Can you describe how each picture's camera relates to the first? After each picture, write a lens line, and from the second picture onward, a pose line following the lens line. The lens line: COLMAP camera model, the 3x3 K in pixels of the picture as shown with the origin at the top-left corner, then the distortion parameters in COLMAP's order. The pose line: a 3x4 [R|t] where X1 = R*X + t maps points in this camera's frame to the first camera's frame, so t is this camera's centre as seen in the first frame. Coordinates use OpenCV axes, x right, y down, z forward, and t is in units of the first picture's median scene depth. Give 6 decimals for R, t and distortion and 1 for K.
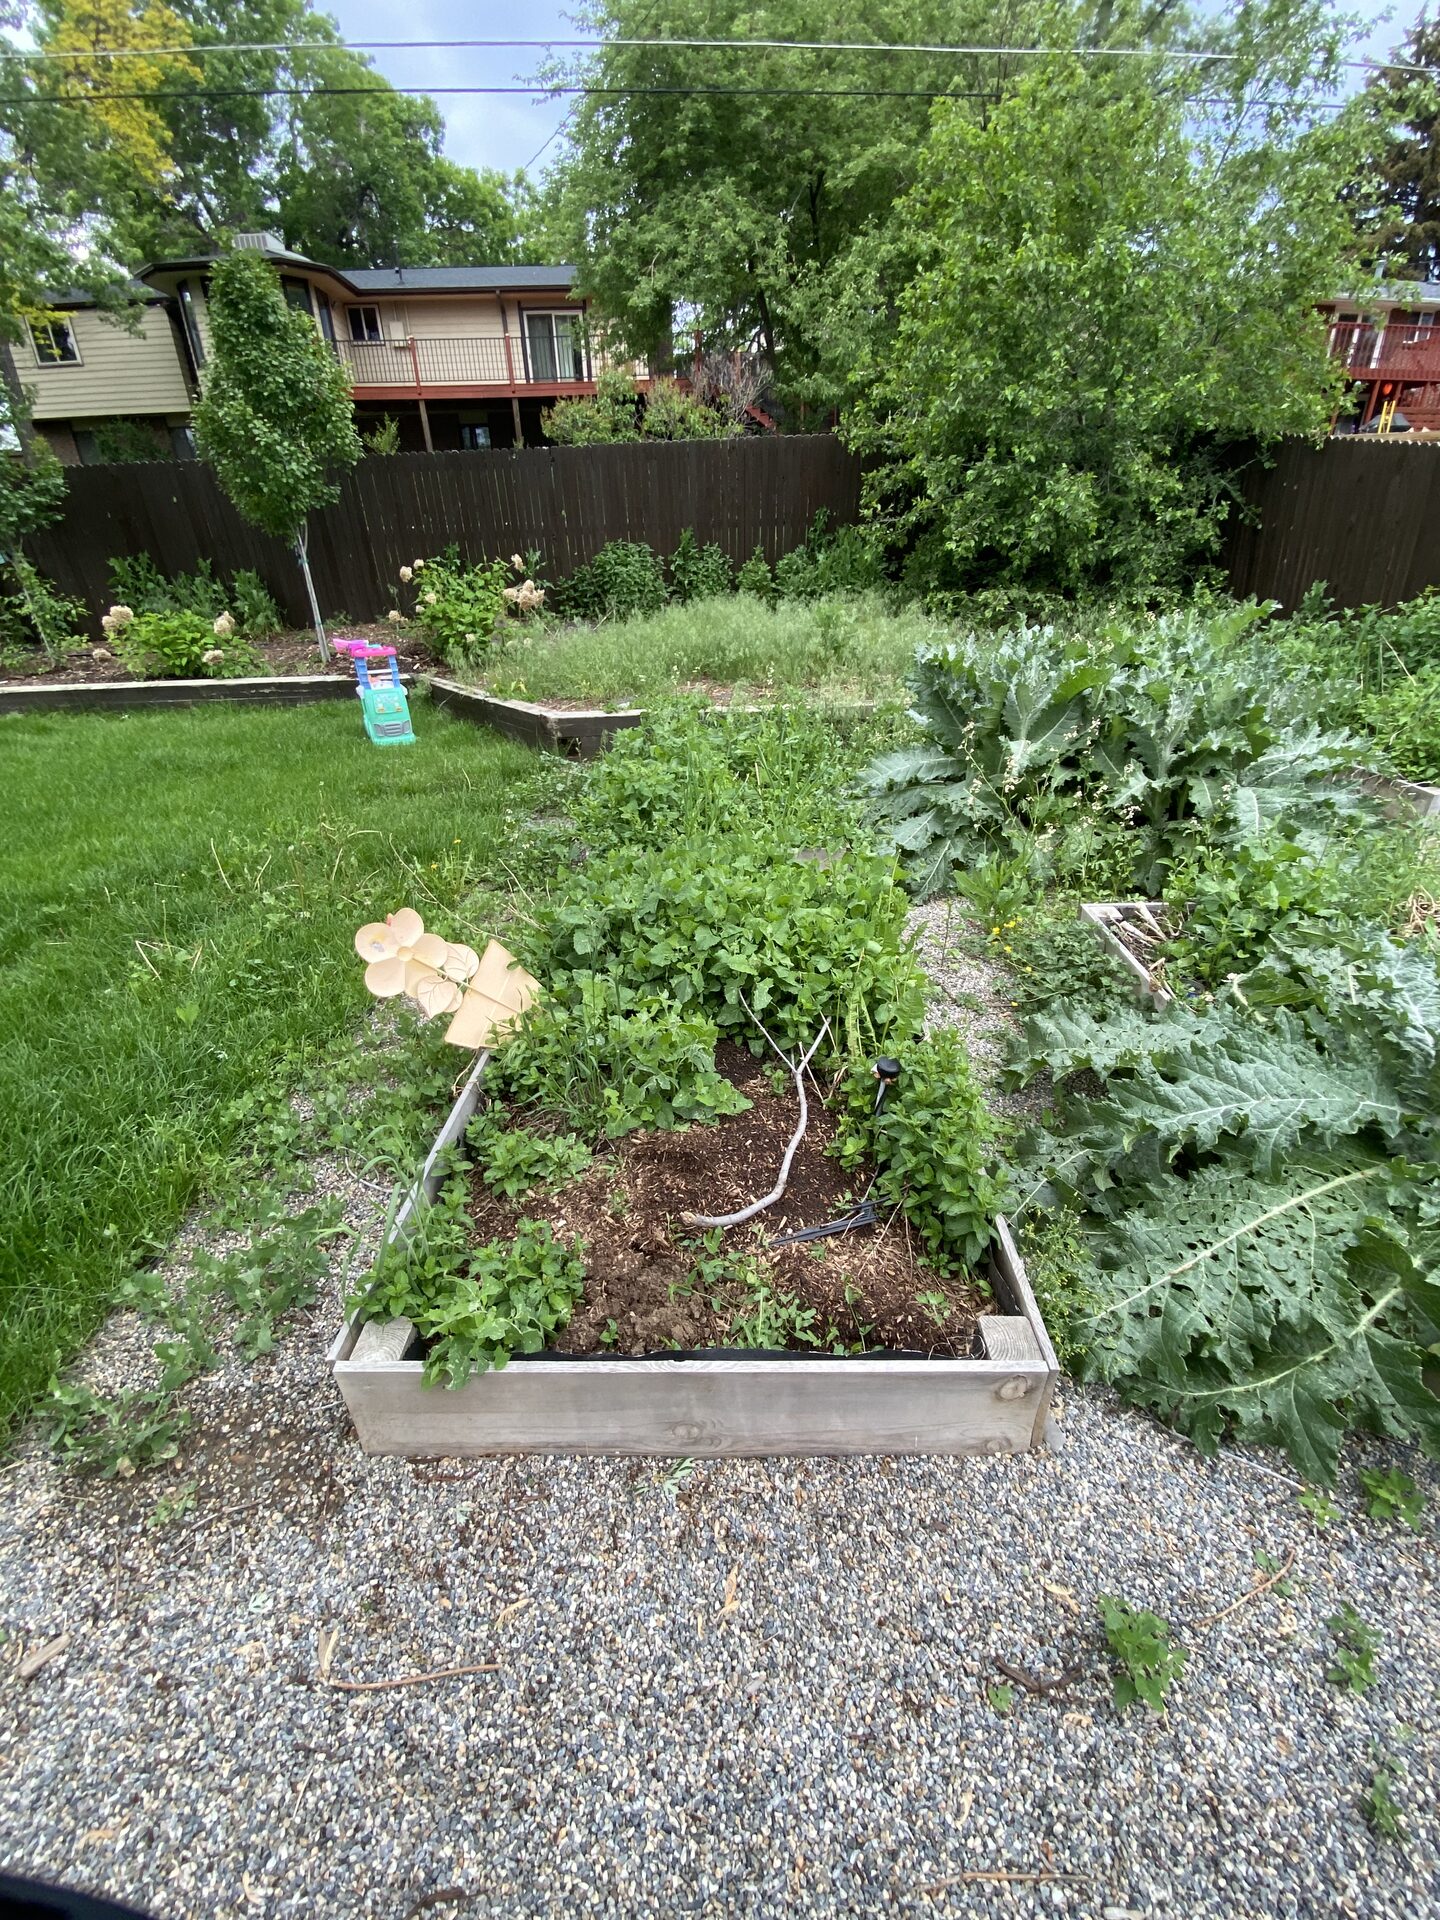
lens RADIAL K [[792.1, 0, 723.7], [0, 792.1, 951.4], [0, 0, 1]] dist [0.010582, -0.012835]
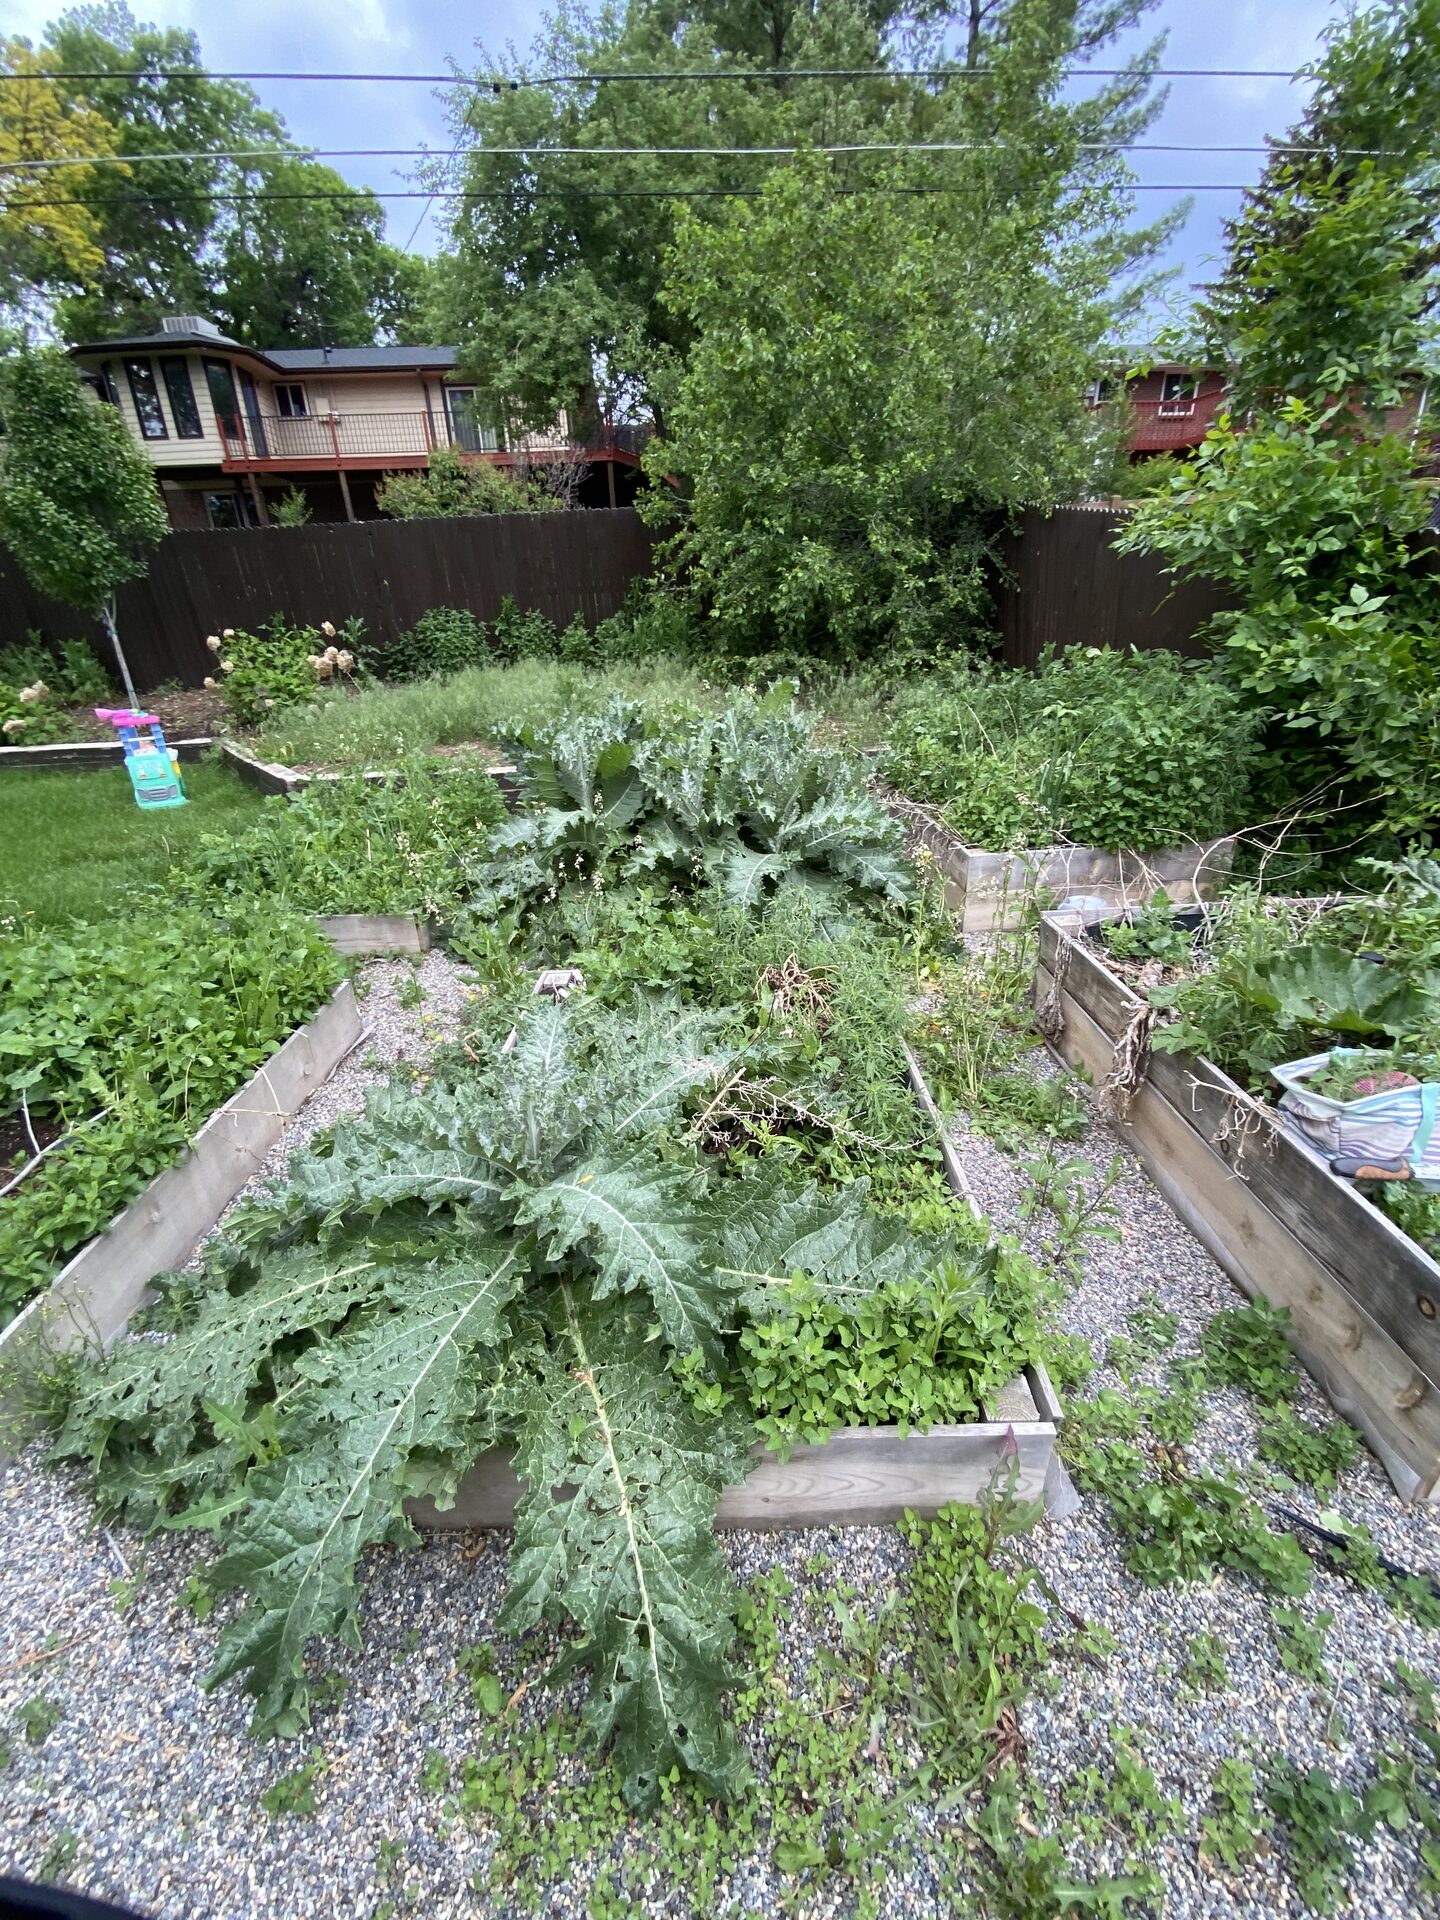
lens RADIAL K [[775.3, 0, 736.1], [0, 775.3, 949.7], [0, 0, 1]] dist [0.022200, -0.015820]
pose [[0.999652, -0.019866, 0.017363, 0.156443], [0.020697, 0.998581, -0.049058, -0.006245], [-0.016363, 0.049401, 0.998645, -0.007722]]
